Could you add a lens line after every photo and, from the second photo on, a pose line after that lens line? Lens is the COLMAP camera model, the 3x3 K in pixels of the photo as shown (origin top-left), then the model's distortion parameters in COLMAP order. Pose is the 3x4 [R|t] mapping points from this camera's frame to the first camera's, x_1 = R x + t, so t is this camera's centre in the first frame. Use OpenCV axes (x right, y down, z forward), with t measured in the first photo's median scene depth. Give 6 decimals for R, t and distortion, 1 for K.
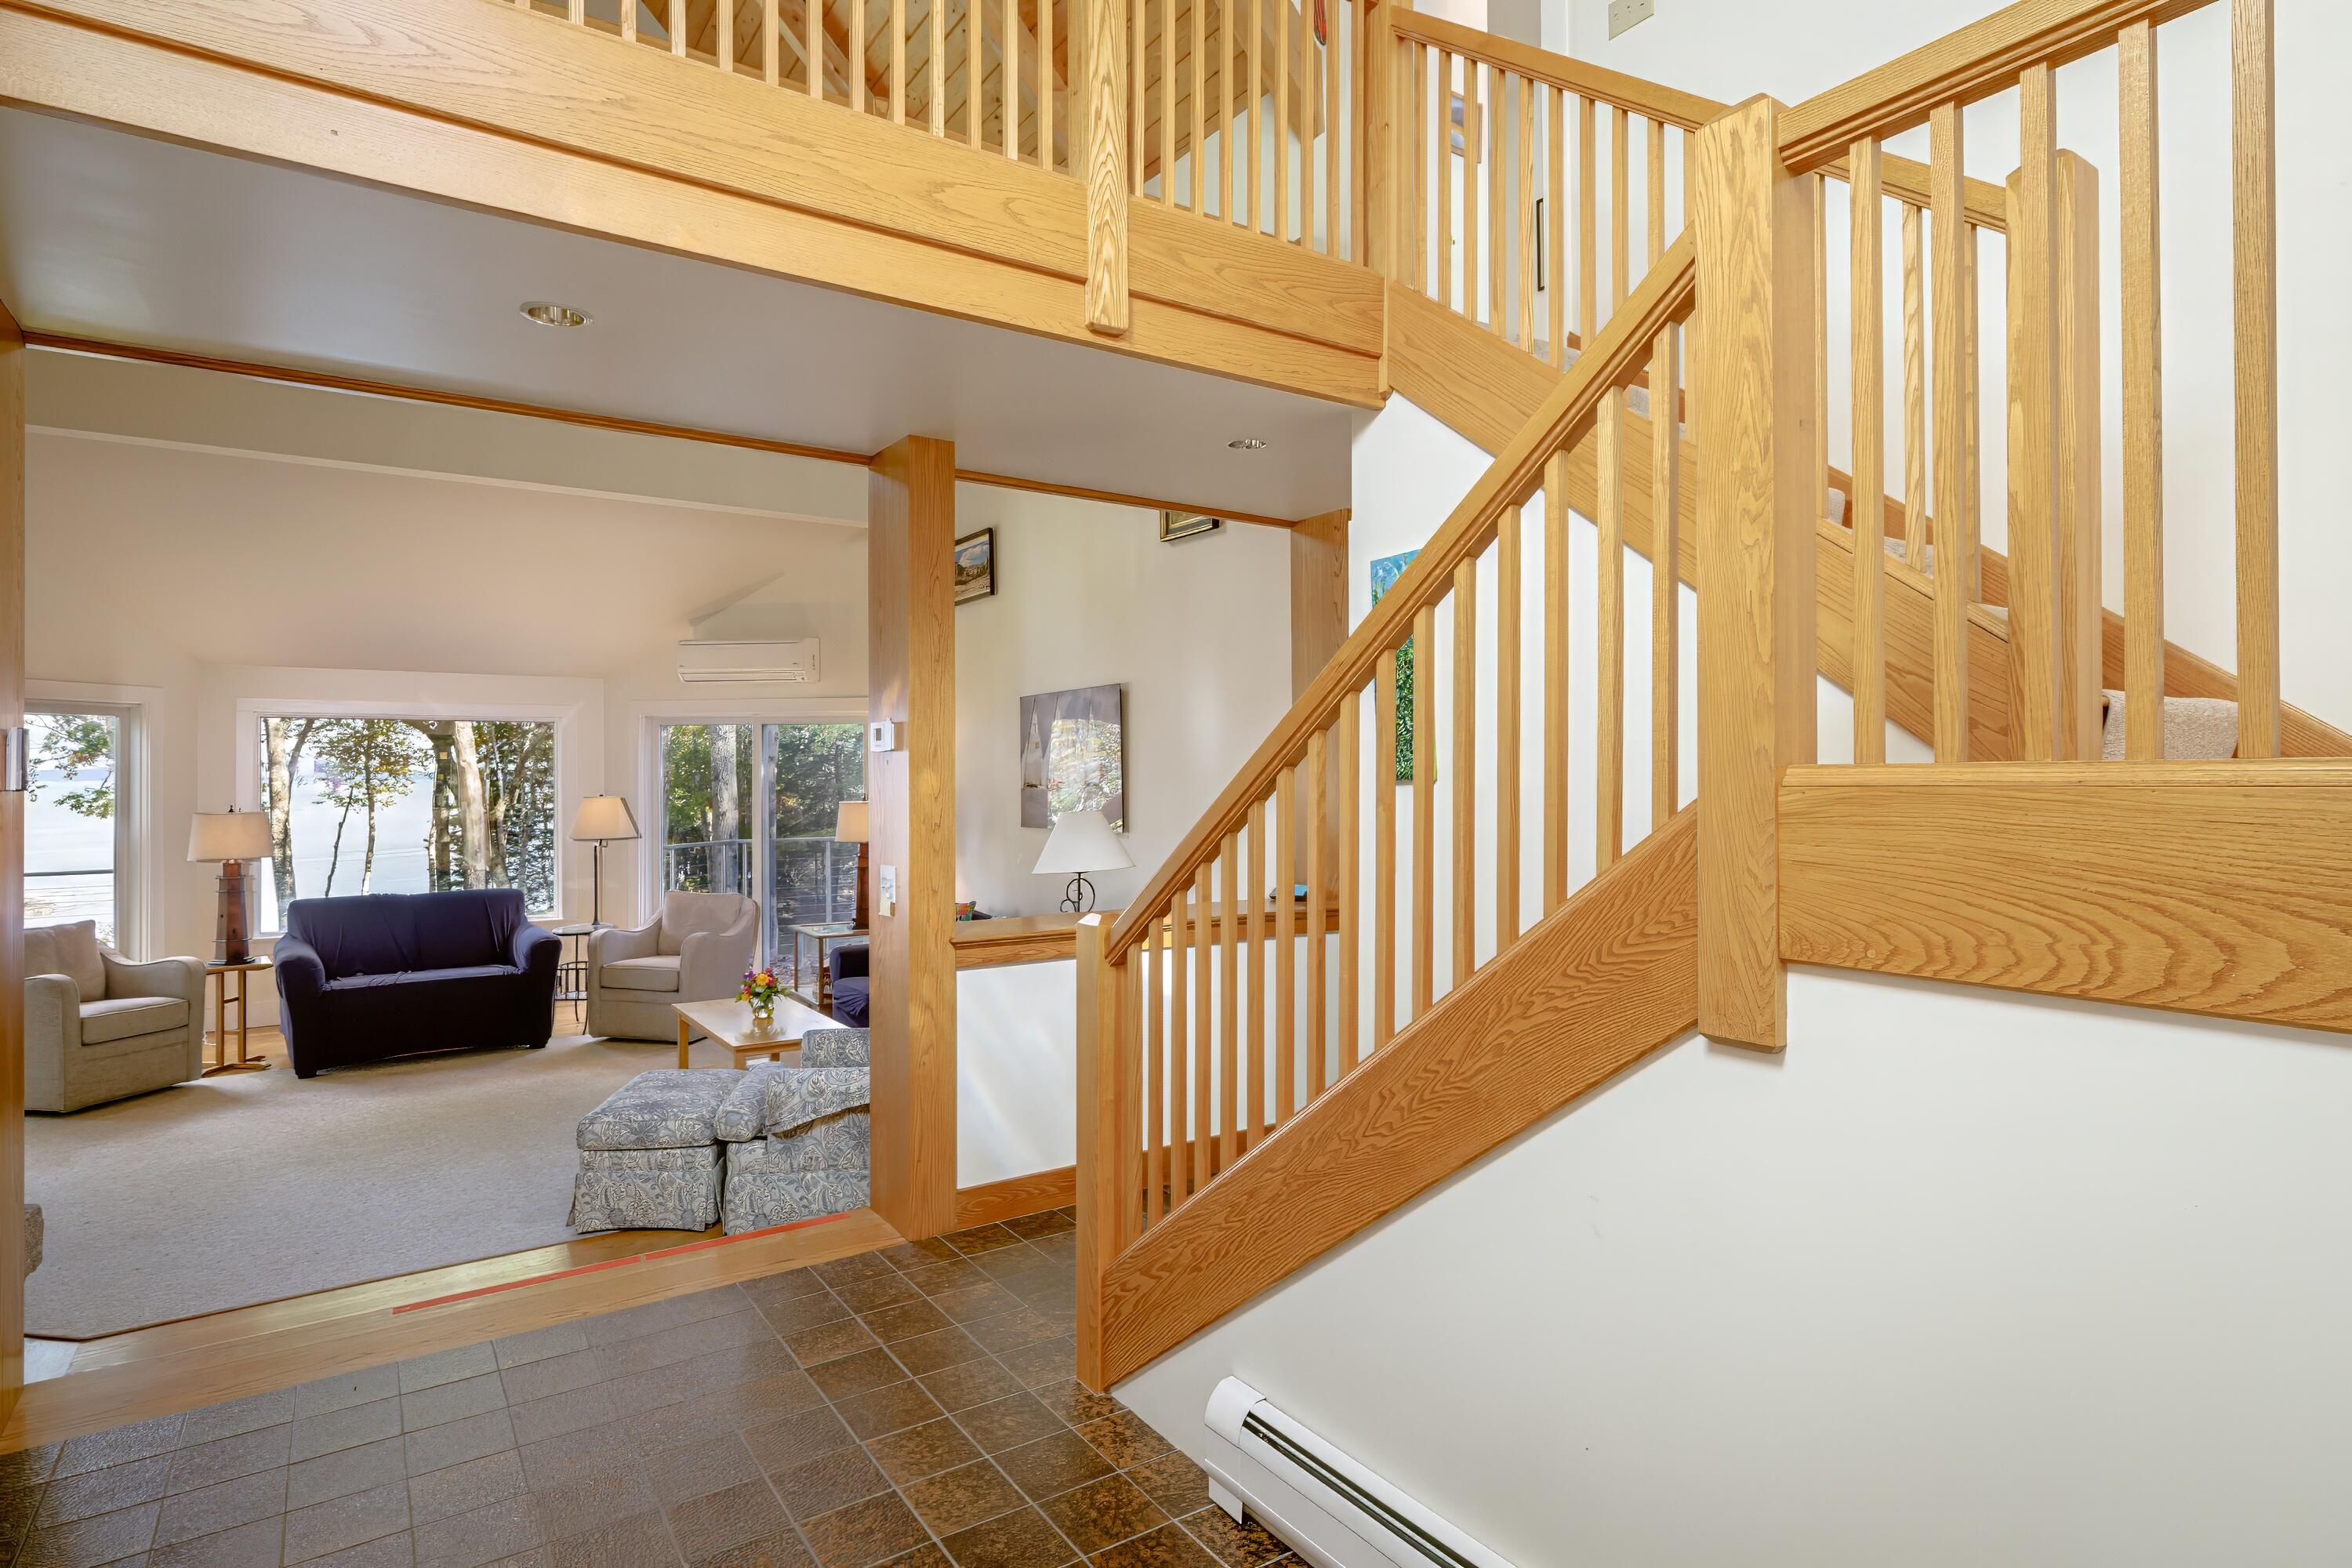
lens RADIAL K [[1219.7, 0, 1172.9], [0, 1219.7, 768.6], [0, 0, 1]] dist [-0.001969, -0.000541]
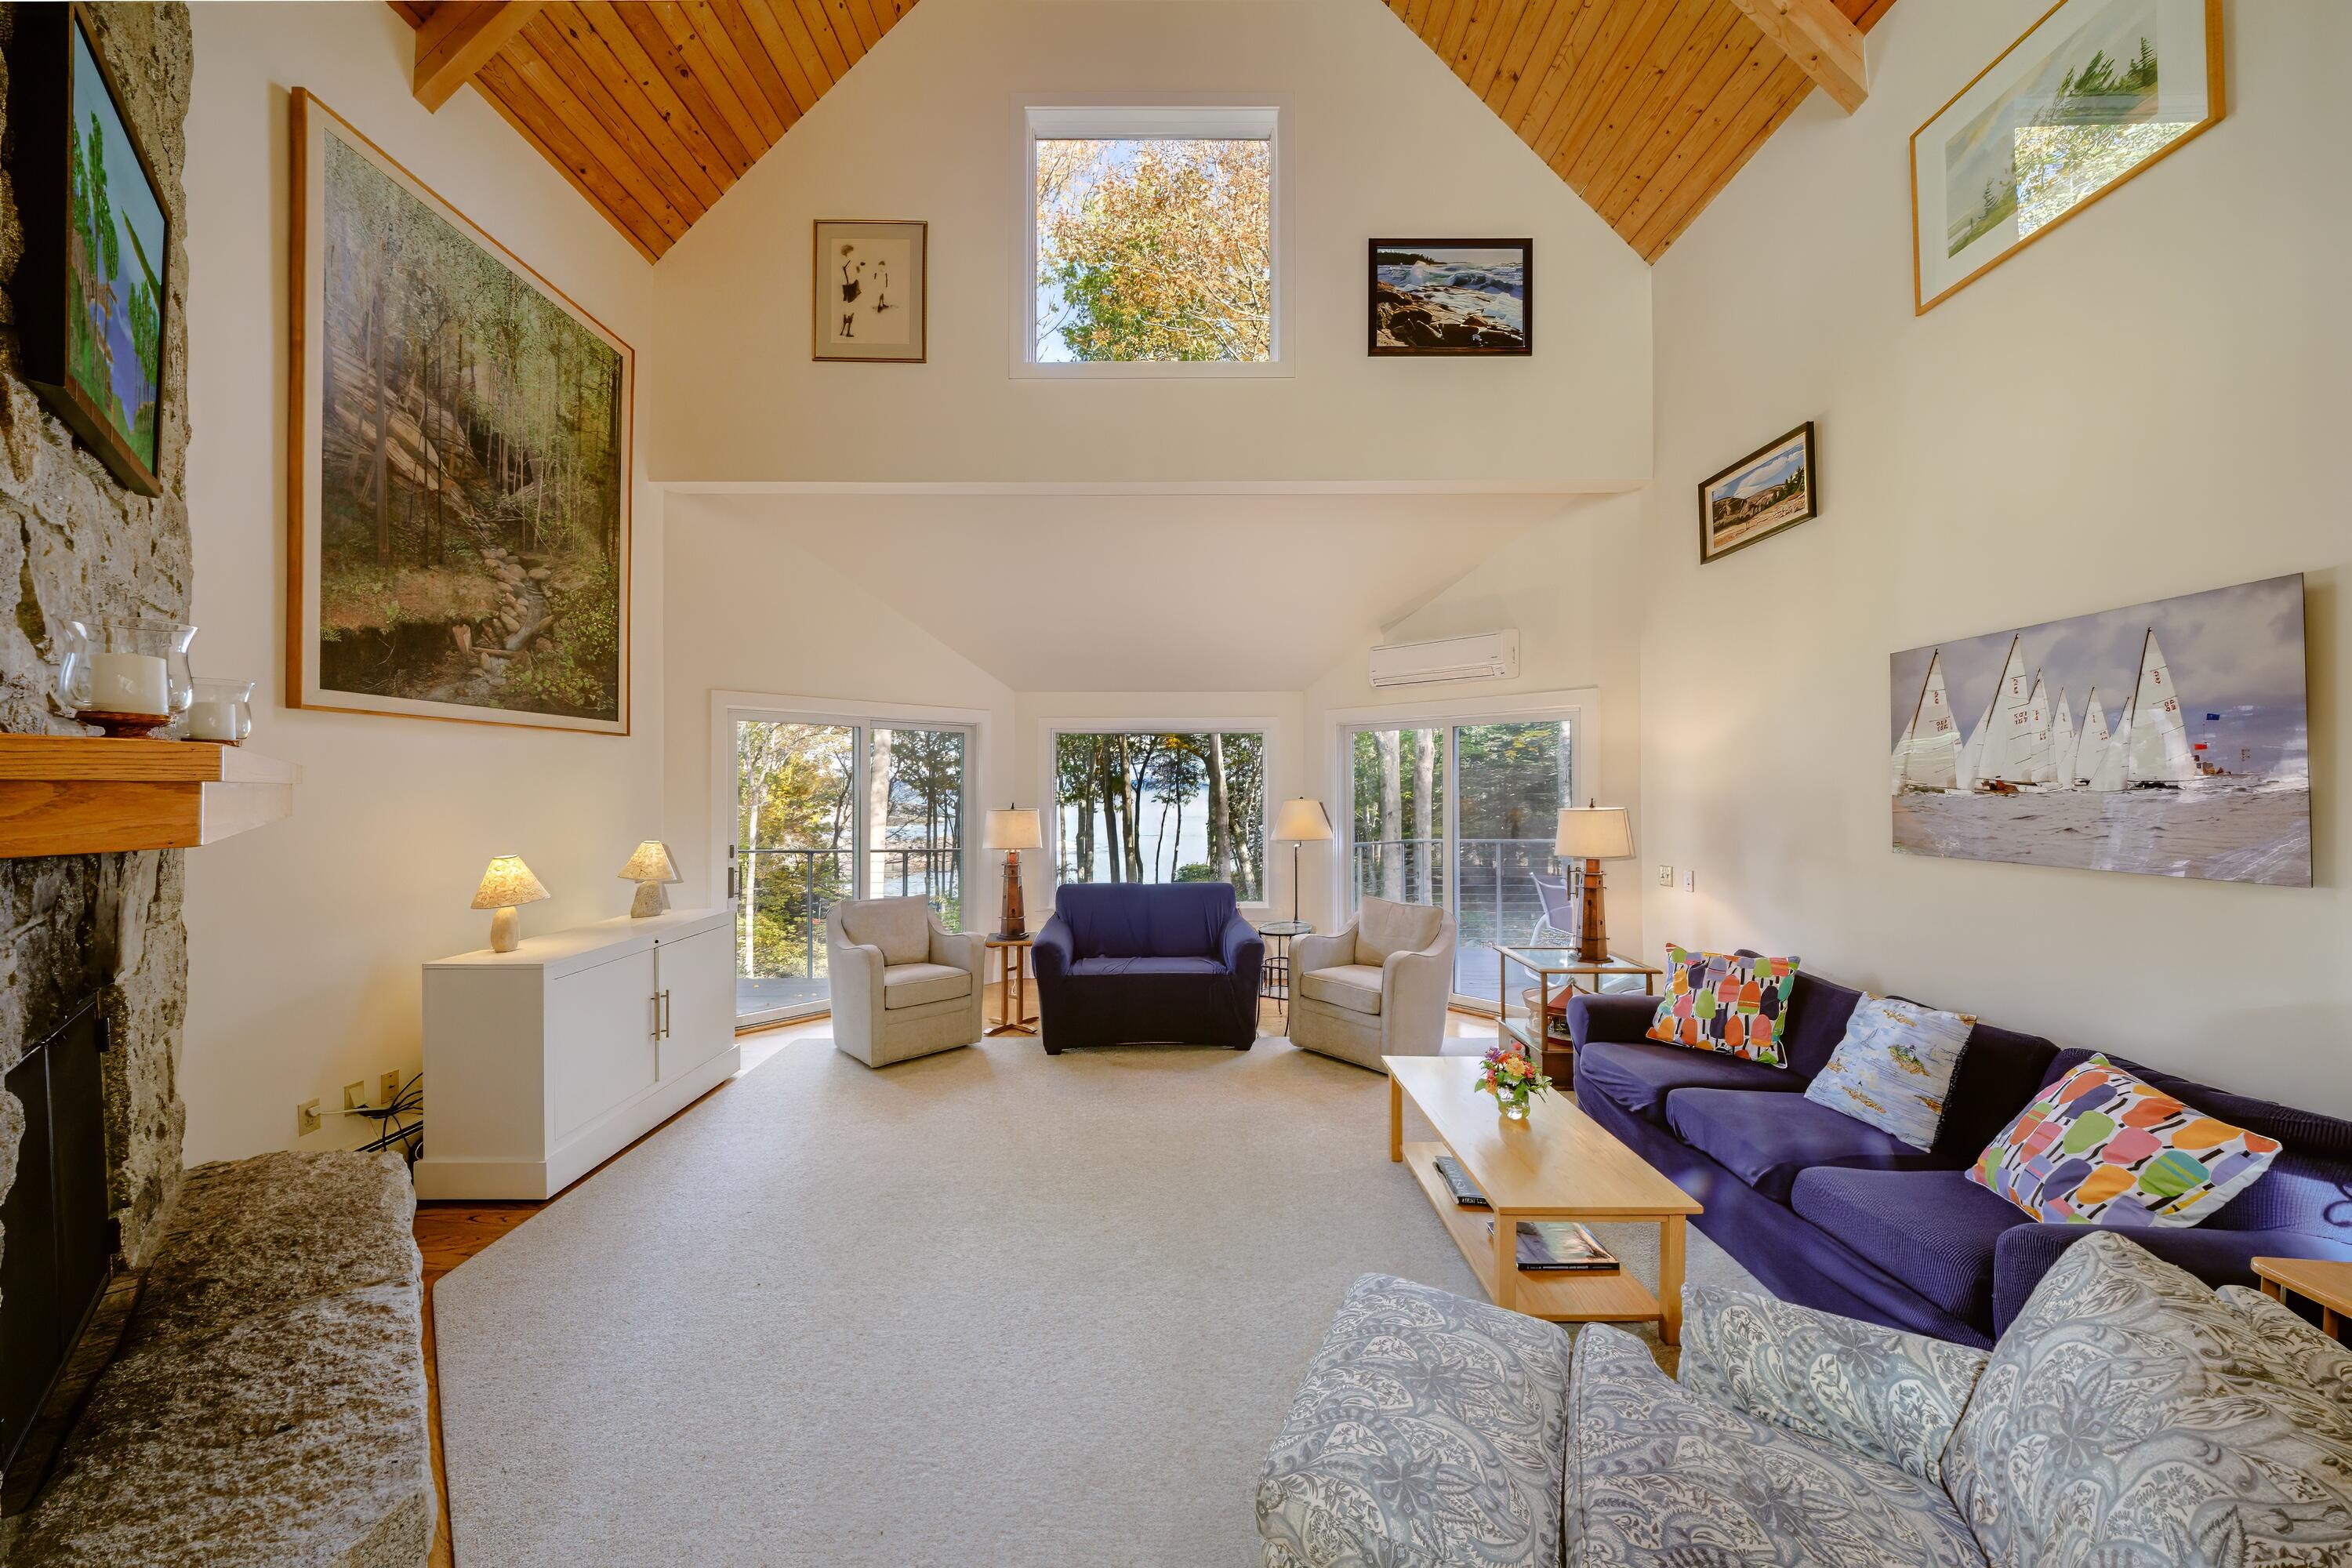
lens RADIAL K [[806.5, 0, 1173.9], [0, 806.5, 777.8], [0, 0, 1]] dist [0.000107, 0.000007]
pose [[0.828342, -0.003740, -0.560210, -0.193448], [0.000823, 0.999985, -0.005459, 0.009283], [0.560222, 0.004060, 0.828332, 0.412087]]
